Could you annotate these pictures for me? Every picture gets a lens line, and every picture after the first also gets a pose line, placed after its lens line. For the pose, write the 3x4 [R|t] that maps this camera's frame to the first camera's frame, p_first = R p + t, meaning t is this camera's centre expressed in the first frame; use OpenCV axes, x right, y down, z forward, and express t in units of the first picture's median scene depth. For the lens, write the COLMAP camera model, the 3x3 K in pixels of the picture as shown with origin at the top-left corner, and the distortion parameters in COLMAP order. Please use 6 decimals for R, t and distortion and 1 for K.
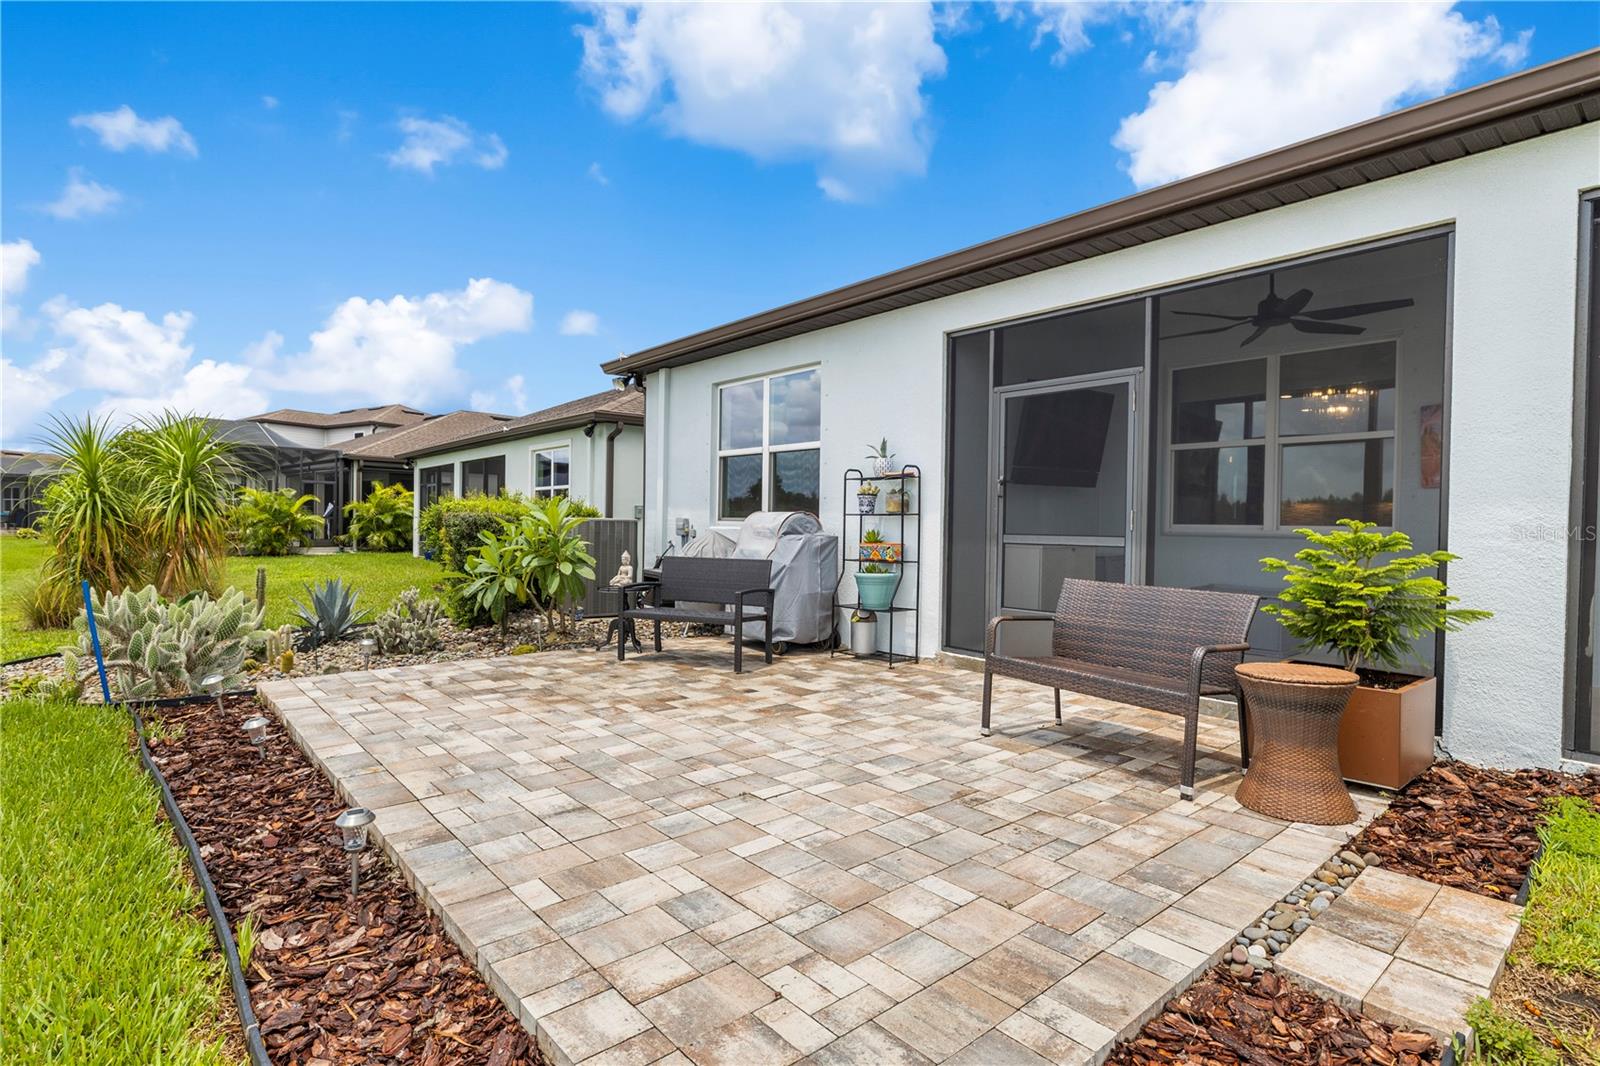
lens RADIAL K [[807.3, 0, 800.0], [0, 807.3, 533.0], [0, 0, 1]] dist [-0.000099, -0.000010]
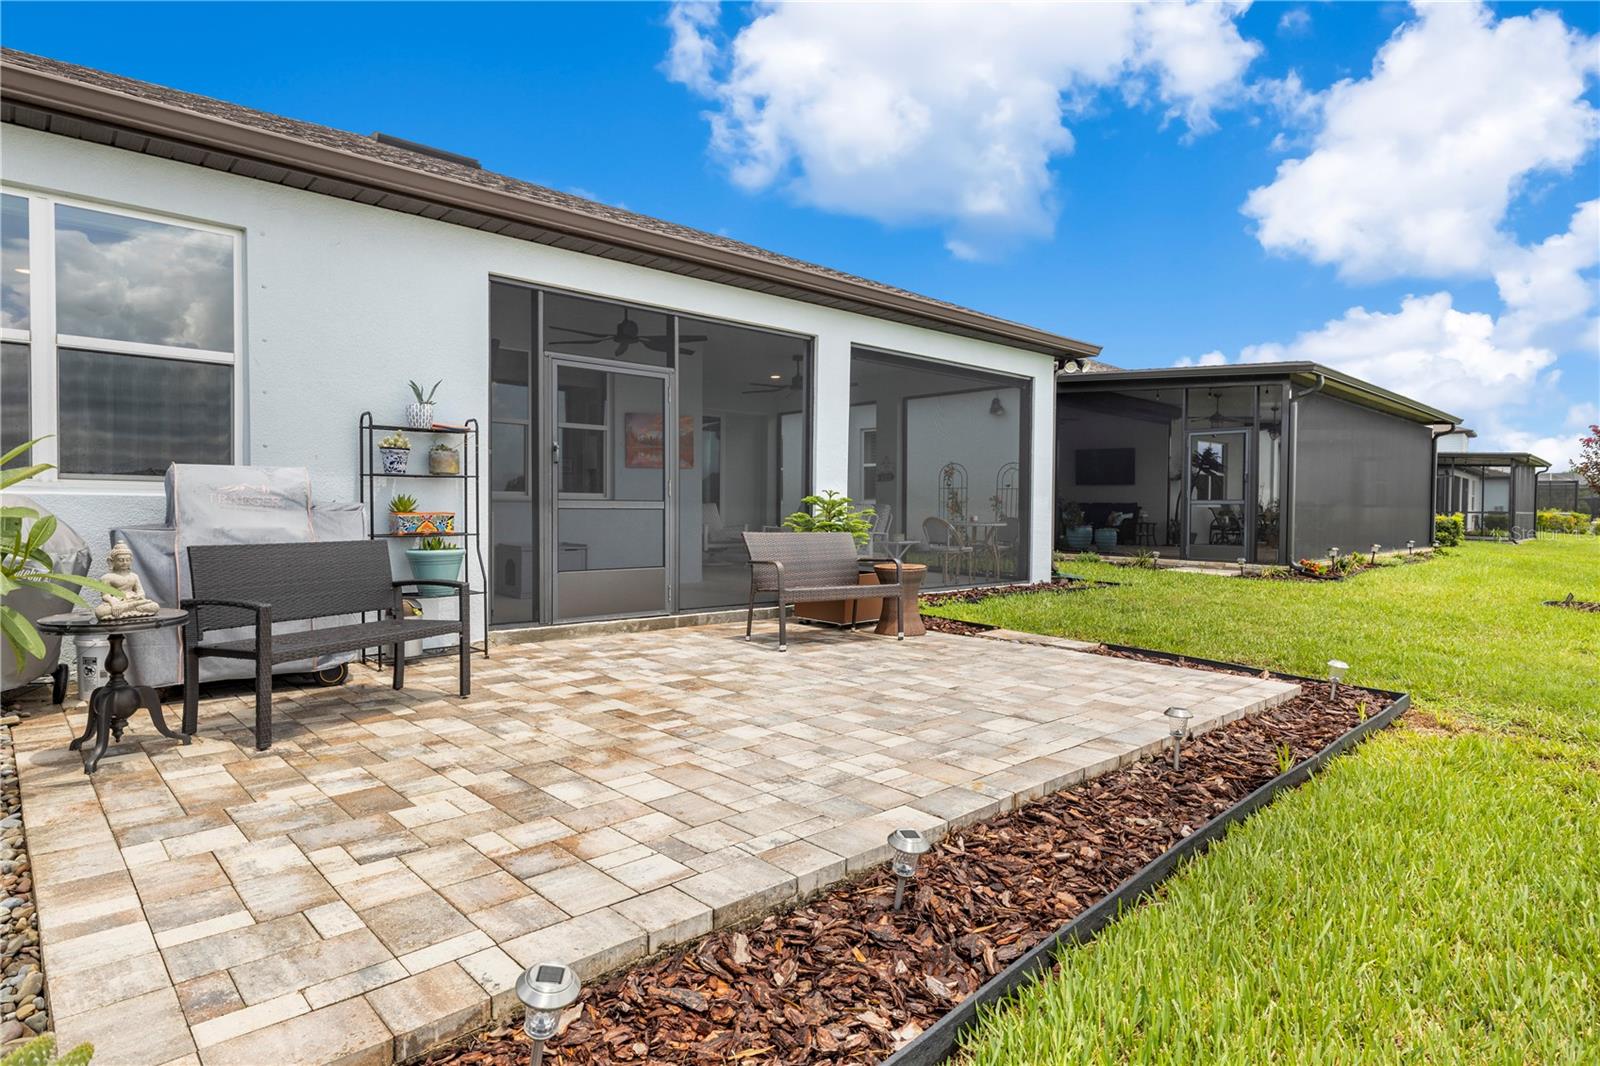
lens RADIAL K [[867.4, 0, 800.0], [0, 867.4, 533.0], [0, 0, 1]] dist [0.032351, -0.000393]
pose [[-0.039755, -0.045476, 0.998174, -0.740528], [0.008234, 0.998915, 0.045838, -0.003722], [-0.999176, 0.010042, -0.039338, 0.641879]]
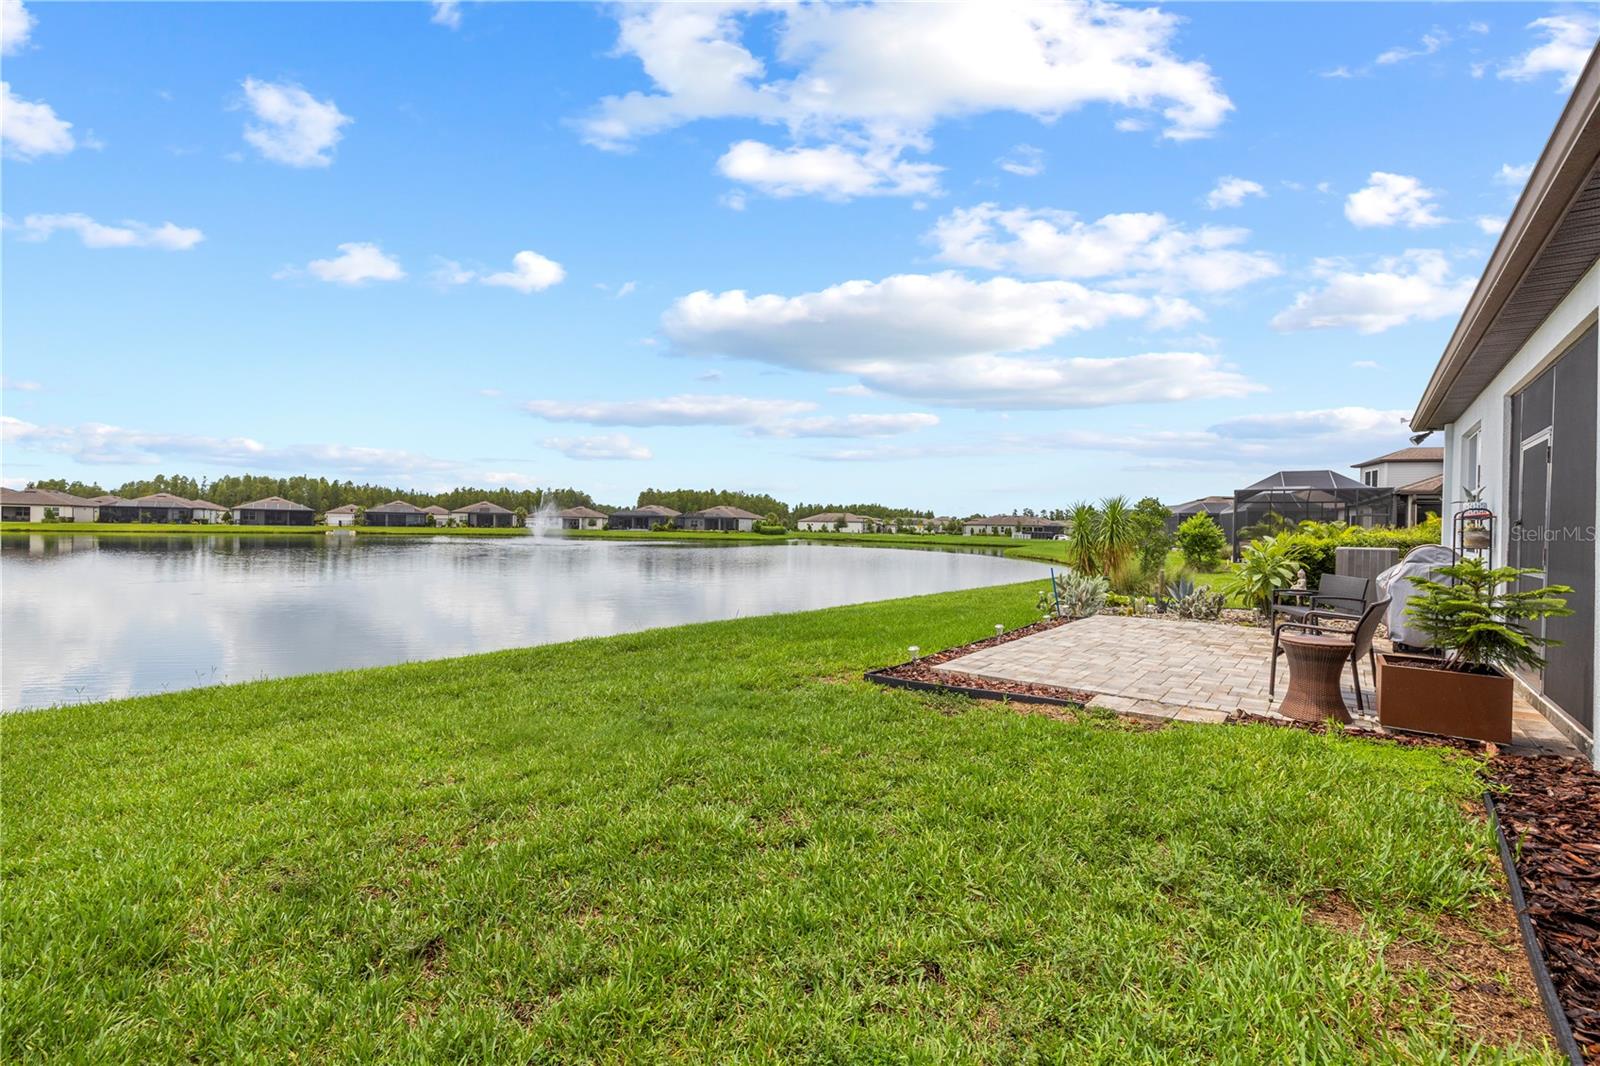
lens RADIAL K [[674.7, 0, 800.0], [0, 674.7, 533.0], [0, 0, 1]] dist [0.000595, 0.000046]
pose [[0.229066, -0.006366, -0.973390, 0.808592], [-0.026893, 0.999556, -0.012866, -0.002875], [0.973039, 0.029124, 0.228793, -0.188697]]
